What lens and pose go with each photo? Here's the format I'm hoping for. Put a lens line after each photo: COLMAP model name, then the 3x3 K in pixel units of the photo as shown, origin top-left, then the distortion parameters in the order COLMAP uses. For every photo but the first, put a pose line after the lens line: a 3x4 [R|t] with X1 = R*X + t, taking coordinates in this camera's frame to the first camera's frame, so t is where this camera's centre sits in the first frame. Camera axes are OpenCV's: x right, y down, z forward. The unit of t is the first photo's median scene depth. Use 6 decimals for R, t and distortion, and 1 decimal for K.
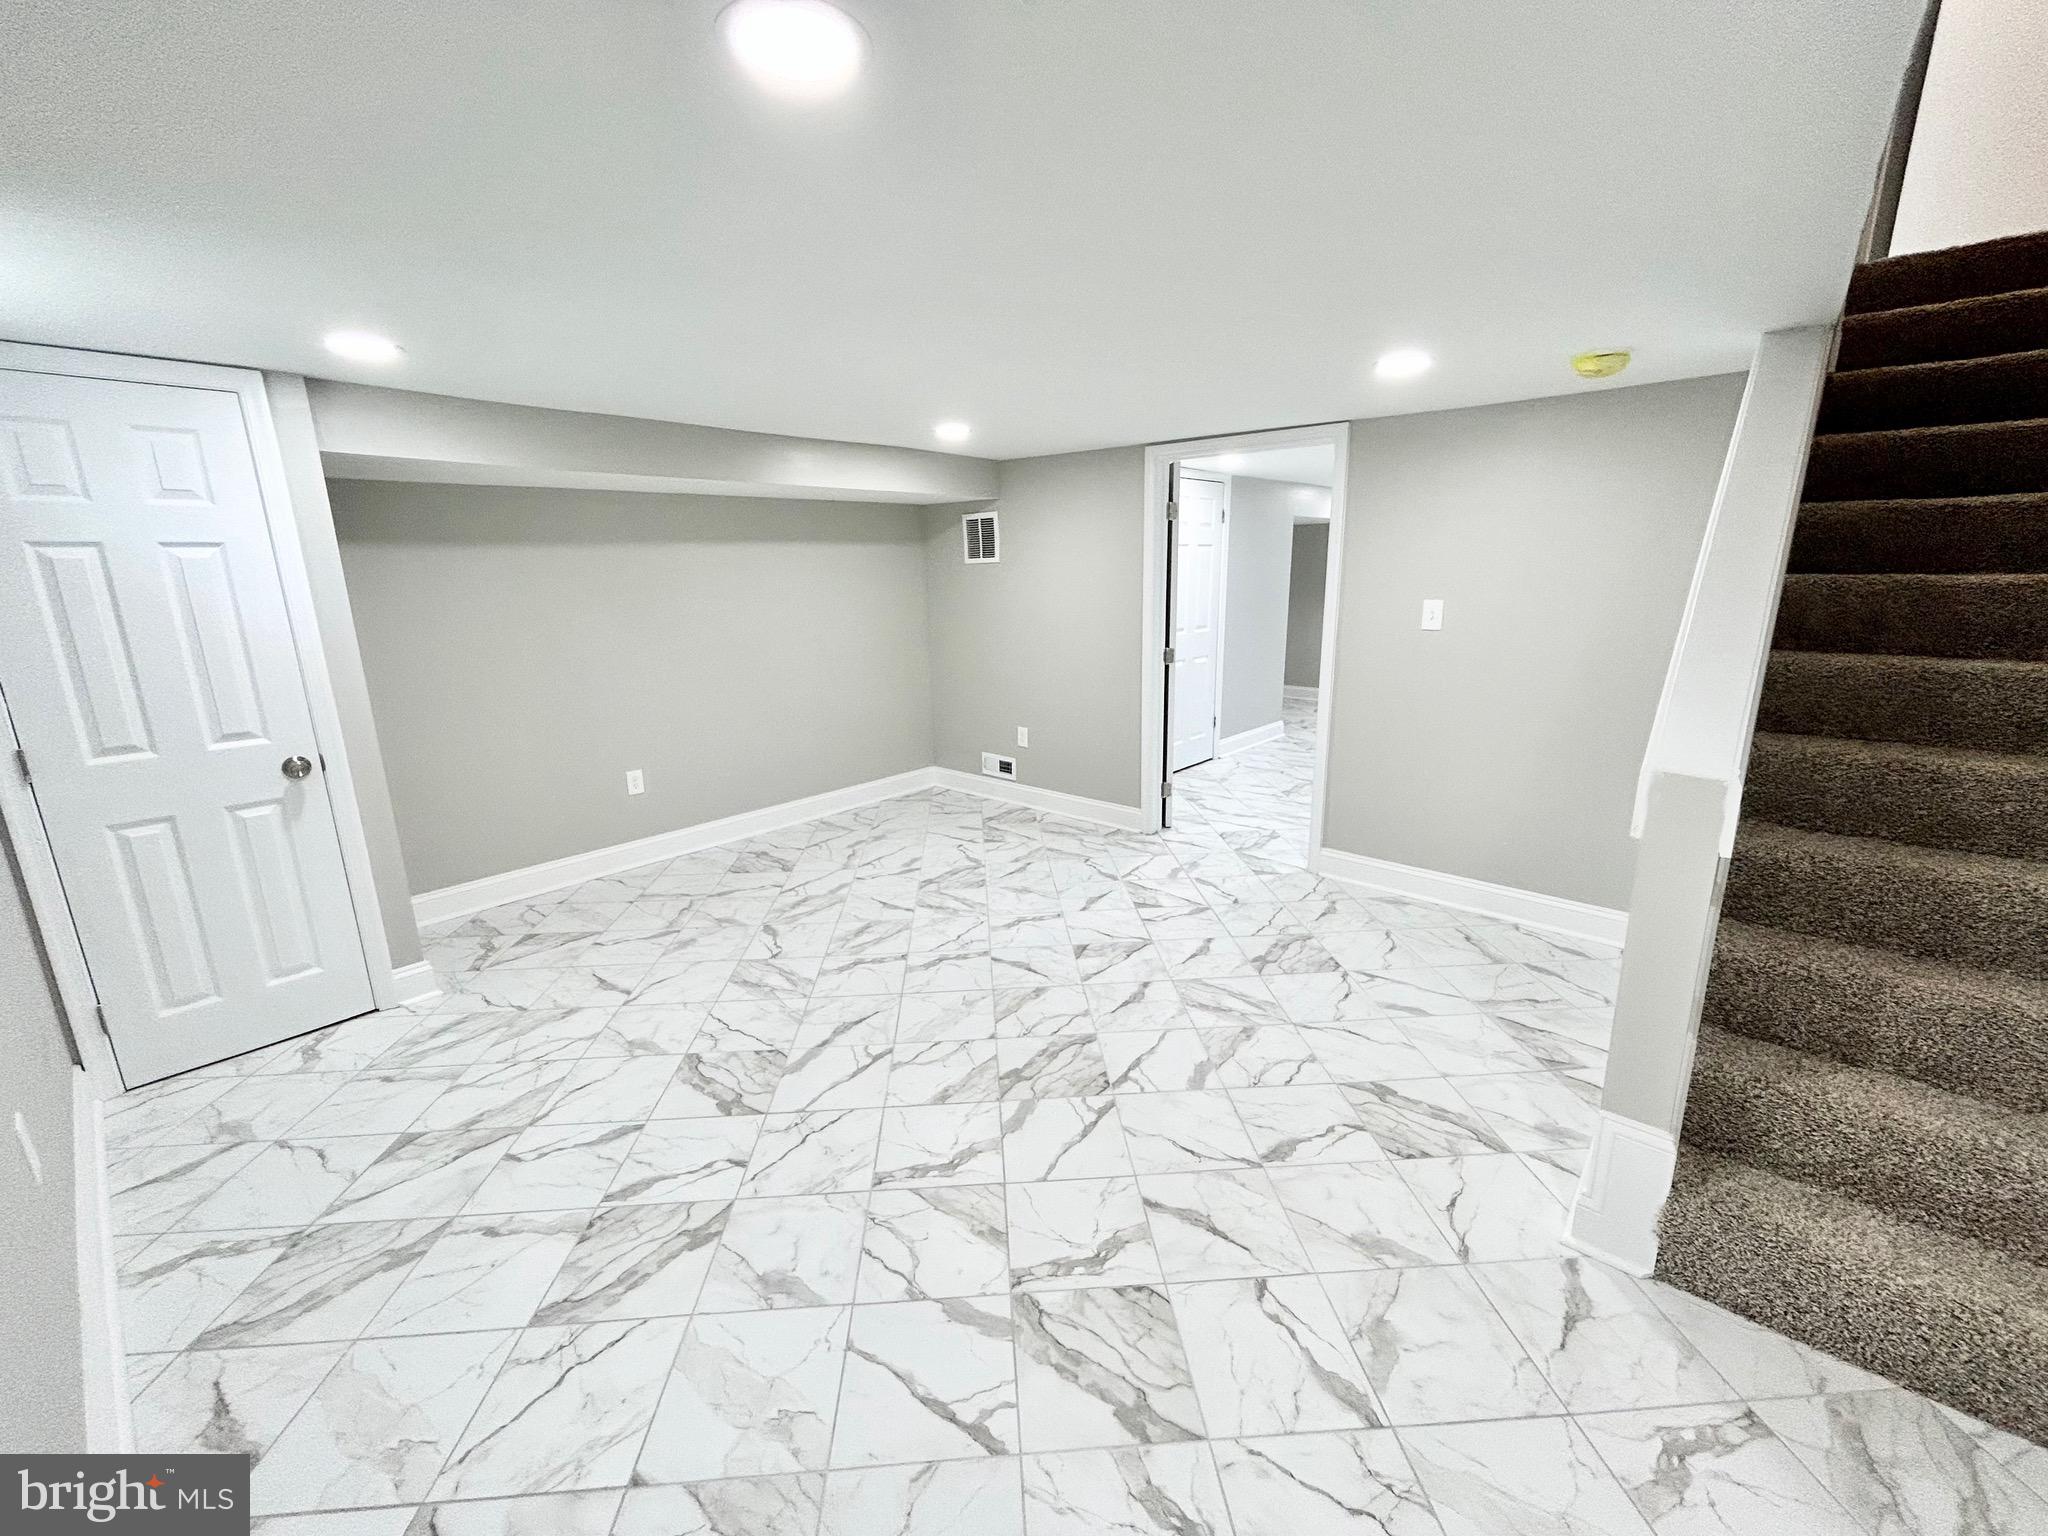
lens RADIAL K [[829.0, 0, 1029.9], [0, 829.0, 765.7], [0, 0, 1]] dist [0.000405, 0.000031]
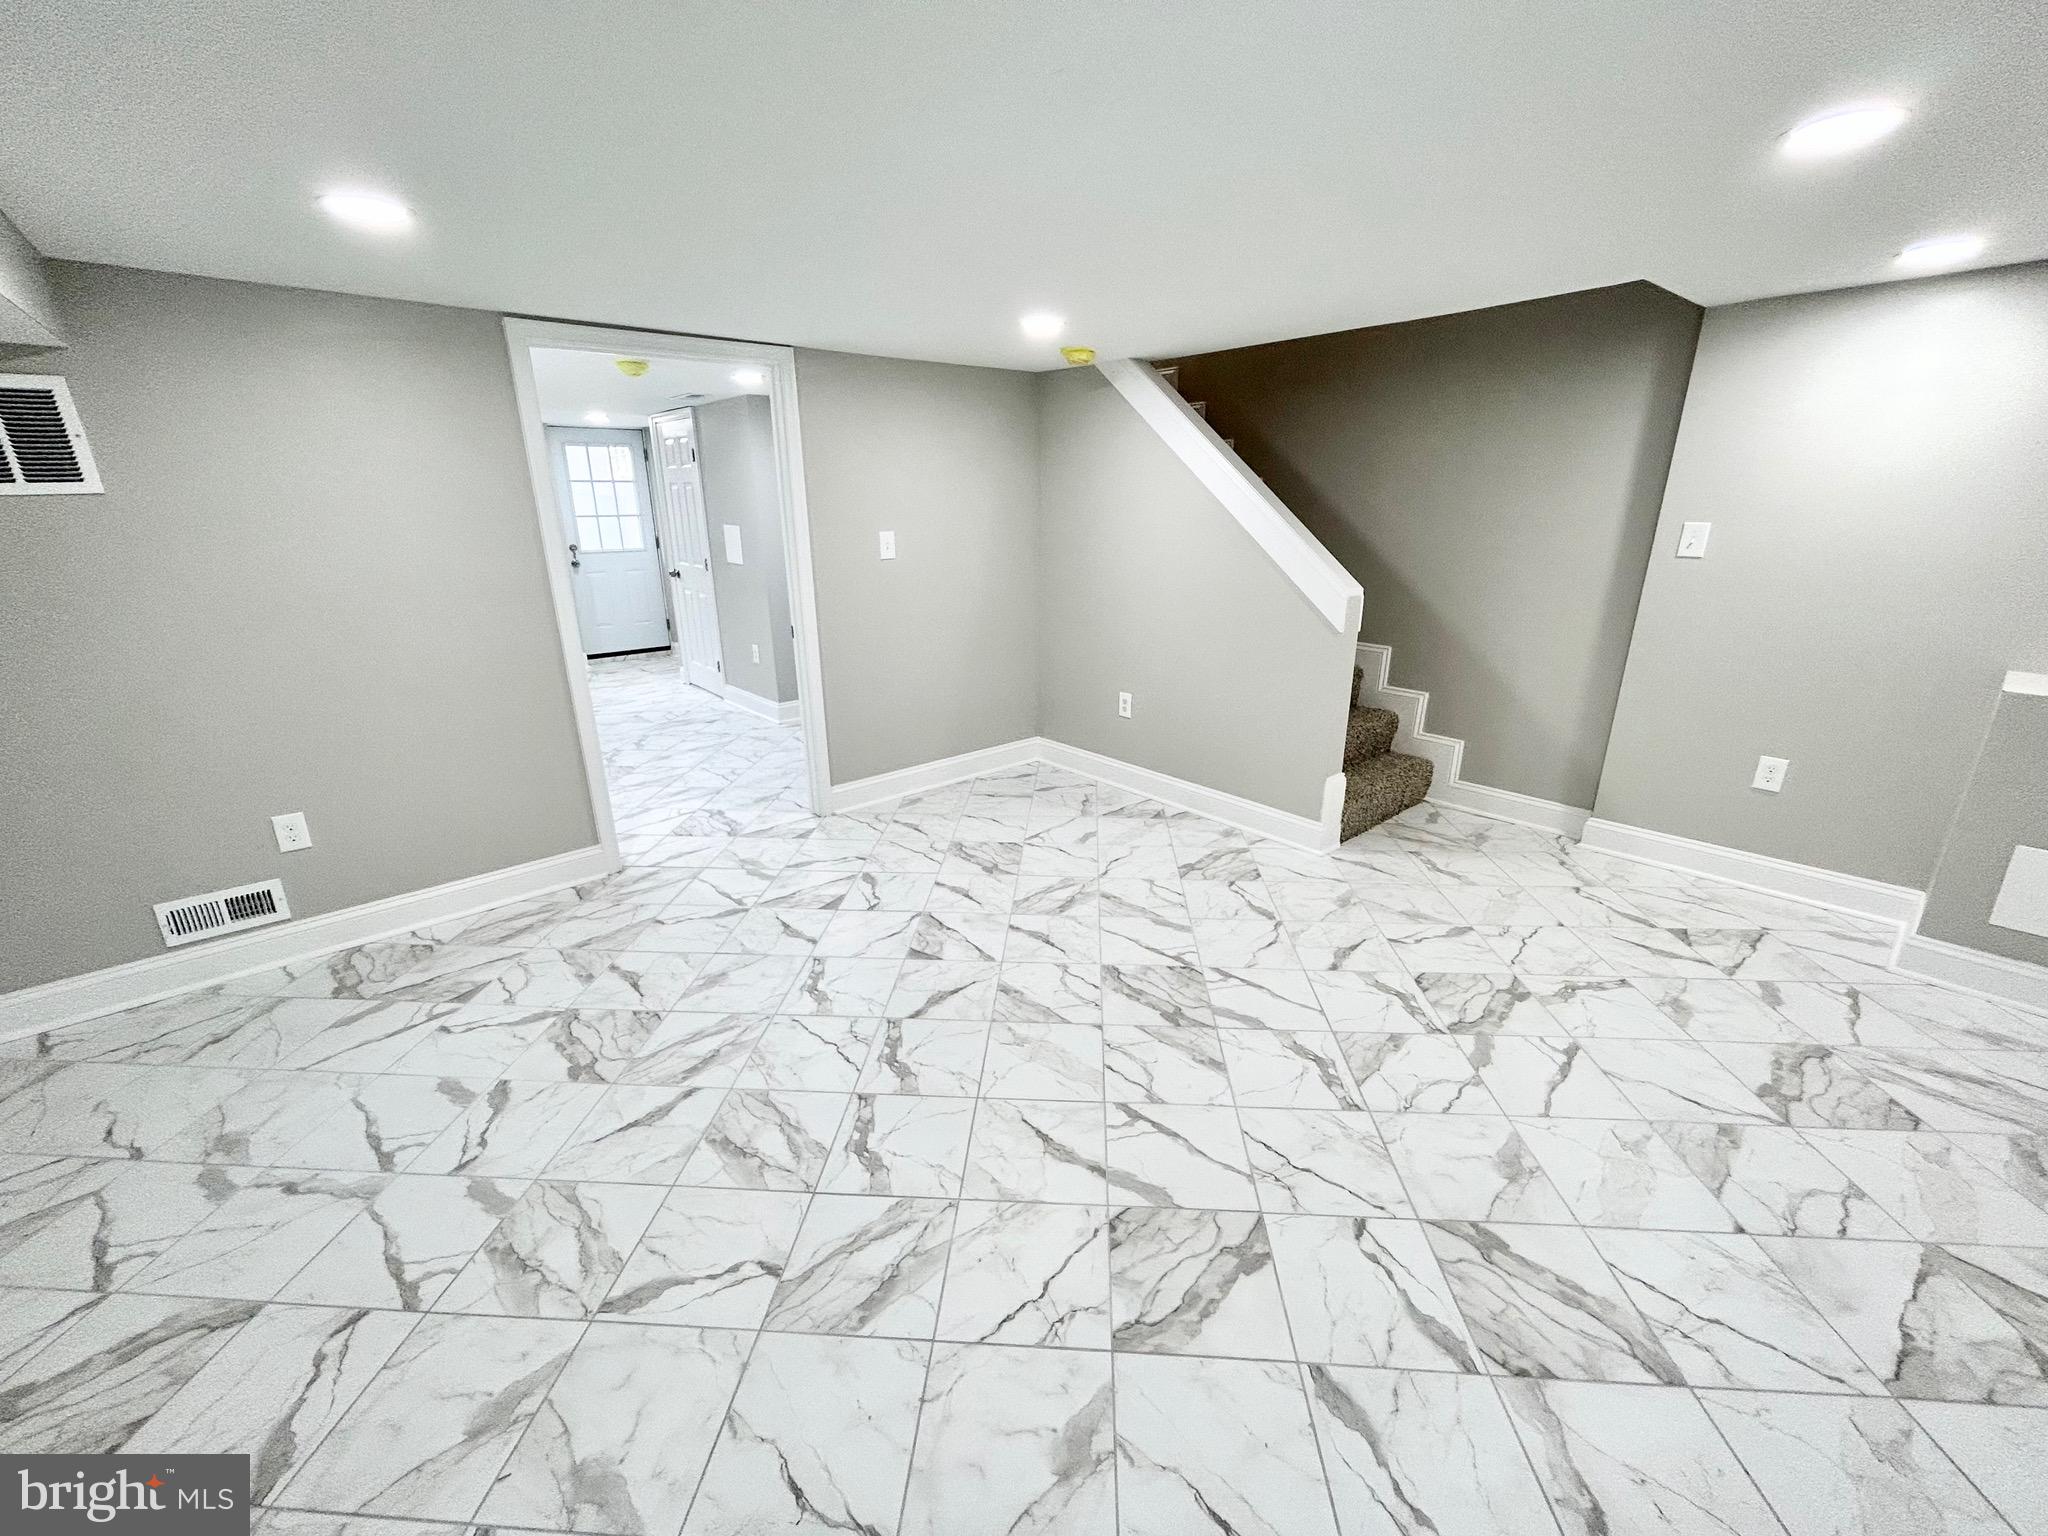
lens RADIAL K [[829.0, 0, 1021.3], [0, 829.0, 760.9], [0, 0, 1]] dist [0.000405, 0.000031]
pose [[0.146308, -0.287726, 0.946471, -0.783728], [0.241917, 0.938123, 0.247792, -0.175572], [-0.959203, 0.192713, 0.206861, 0.802241]]
